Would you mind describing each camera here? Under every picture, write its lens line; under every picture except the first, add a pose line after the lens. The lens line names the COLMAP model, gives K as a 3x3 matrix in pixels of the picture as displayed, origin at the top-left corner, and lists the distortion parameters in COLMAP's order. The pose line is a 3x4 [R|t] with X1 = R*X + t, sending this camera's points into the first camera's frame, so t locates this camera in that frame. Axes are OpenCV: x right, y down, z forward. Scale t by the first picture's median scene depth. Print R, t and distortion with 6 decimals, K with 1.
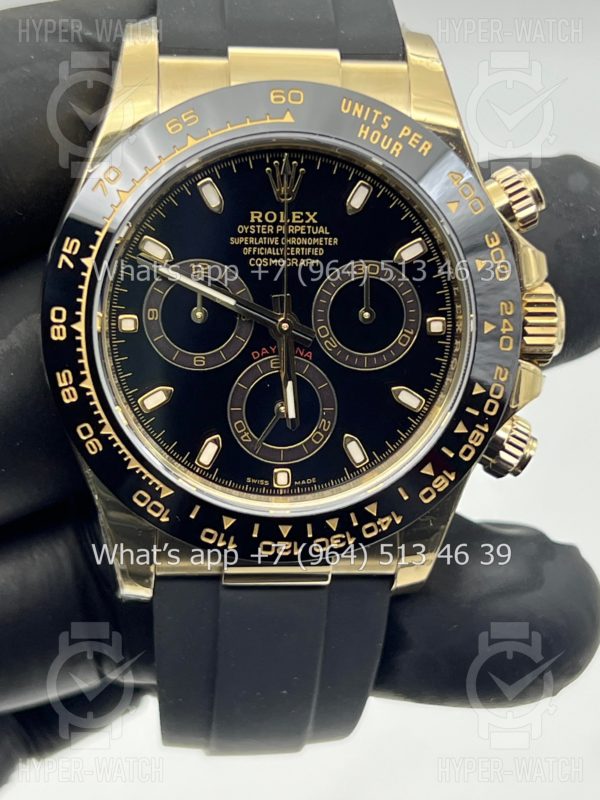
lens RADIAL K [[1892.7, 0, 299.0], [0, 1892.7, 403.8], [0, 0, 1]] dist [0.175217, 0.000000]
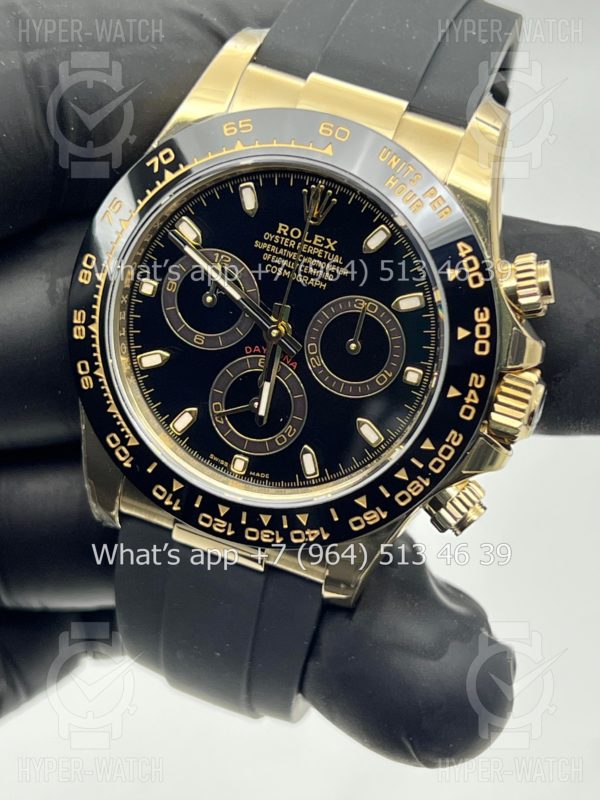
lens RADIAL K [[1892.7, 0, 312.6], [0, 1892.7, 413.5], [0, 0, 1]] dist [0.175217, 0.000000]
pose [[0.906049, 0.316454, -0.280948, 0.330546], [-0.307017, 0.948483, 0.078230, -0.088110], [0.291230, 0.015375, 0.956529, -0.035239]]
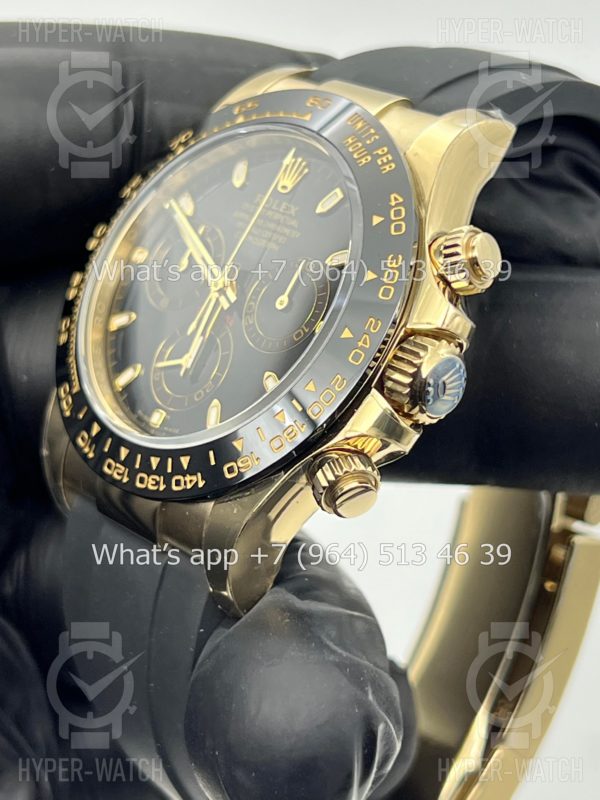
lens RADIAL K [[1892.7, 0, 295.7], [0, 1892.7, 405.0], [0, 0, 1]] dist [0.175217, 0.000000]
pose [[0.592970, 0.232185, -0.771023, 0.852607], [-0.530530, 0.832967, -0.157175, 0.159183], [0.605743, 0.502251, 0.617106, 0.397441]]
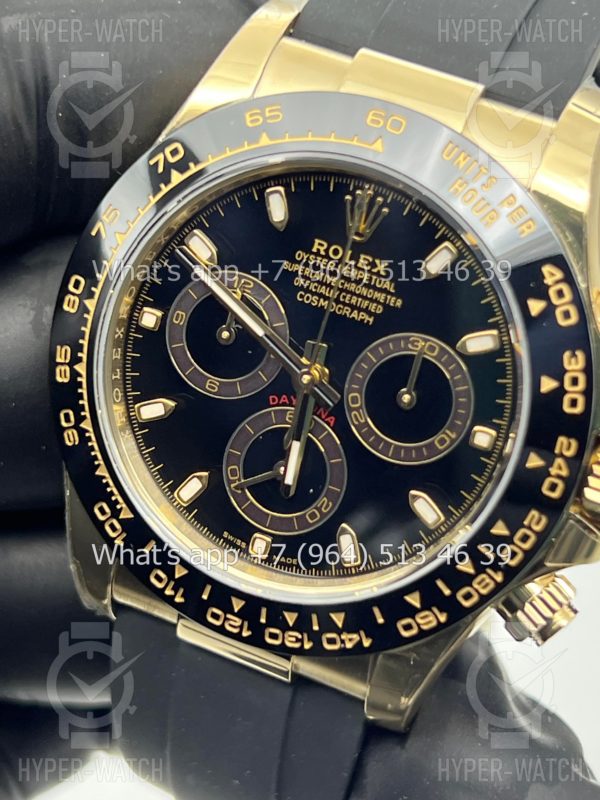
lens RADIAL K [[1892.7, 0, 303.3], [0, 1892.7, 400.4], [0, 0, 1]] dist [0.175217, 0.000000]
pose [[0.877136, 0.325910, -0.352725, 0.291845], [-0.320869, 0.944190, 0.074493, -0.093946], [0.357317, 0.047838, 0.932757, 0.206072]]
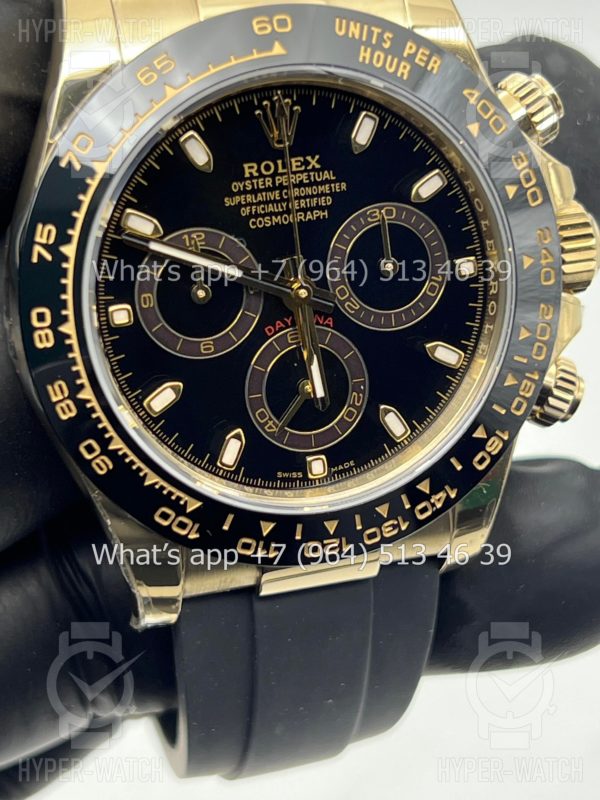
lens RADIAL K [[1892.7, 0, 292.8], [0, 1892.7, 400.3], [0, 0, 1]] dist [0.175217, 0.000000]
pose [[0.980224, -0.144482, 0.135226, -0.133519], [0.136266, 0.988321, 0.068212, -0.051694], [-0.143502, -0.048436, 0.988464, 0.149868]]
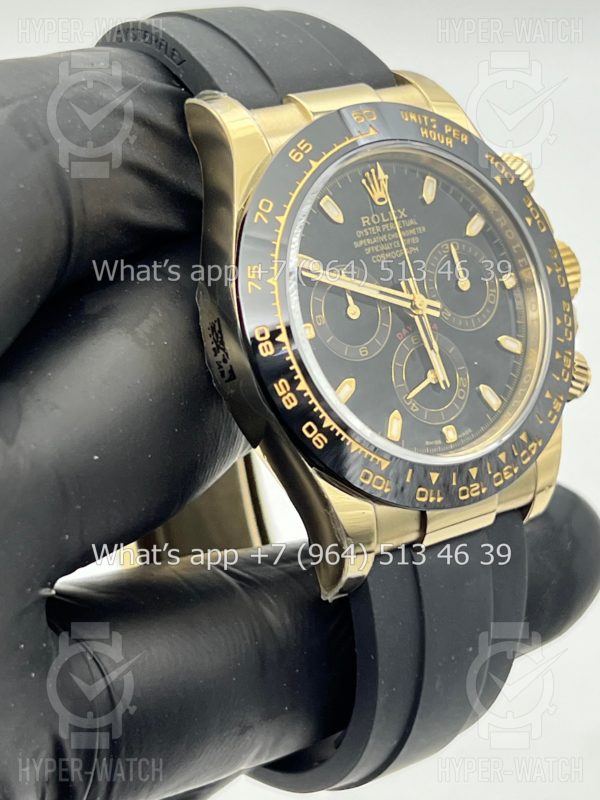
lens RADIAL K [[1892.7, 0, 308.1], [0, 1892.7, 397.9], [0, 0, 1]] dist [0.175217, 0.000000]
pose [[0.841203, -0.248060, 0.480461, -0.630905], [0.334487, 0.936872, -0.101924, 0.107930], [-0.424848, 0.246447, 0.871073, 0.034285]]
